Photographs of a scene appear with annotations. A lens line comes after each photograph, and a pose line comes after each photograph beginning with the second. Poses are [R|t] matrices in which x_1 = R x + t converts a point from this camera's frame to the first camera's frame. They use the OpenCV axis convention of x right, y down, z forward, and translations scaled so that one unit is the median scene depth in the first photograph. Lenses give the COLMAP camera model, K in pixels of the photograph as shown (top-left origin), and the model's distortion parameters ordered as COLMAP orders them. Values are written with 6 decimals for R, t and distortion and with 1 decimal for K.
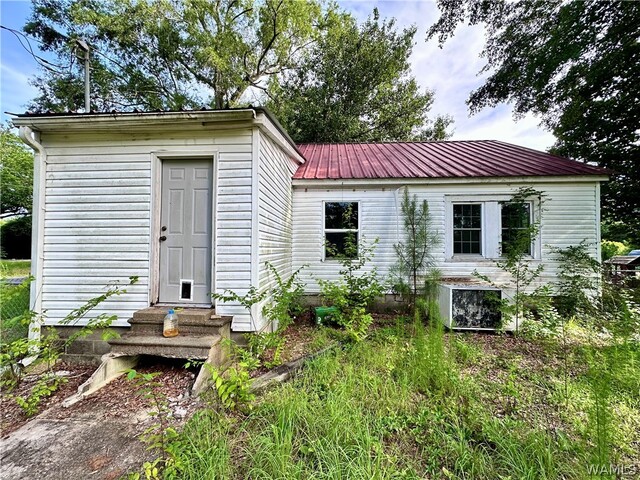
lens RADIAL K [[255.6, 0, 318.9], [0, 255.6, 240.1], [0, 0, 1]] dist [-0.001671, 0.000161]
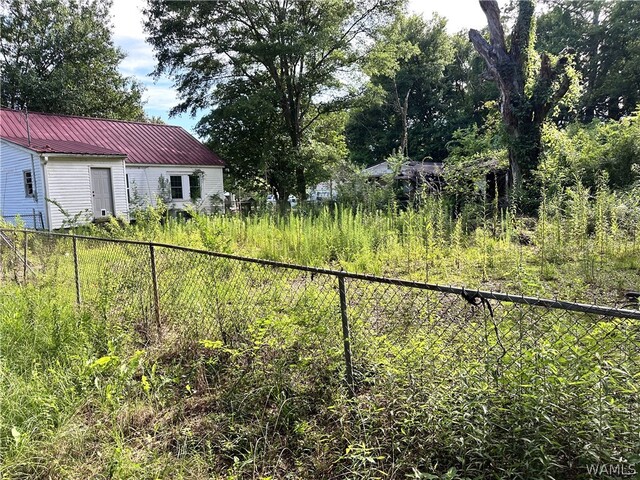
lens RADIAL K [[441.2, 0, 321.0], [0, 441.2, 240.9], [0, 0, 1]] dist [0.003305, 0.000496]
pose [[0.599527, -0.113789, 0.792225, -1.765801], [0.019842, 0.991651, 0.127417, -0.046750], [-0.800109, -0.060670, 0.596779, -2.327442]]
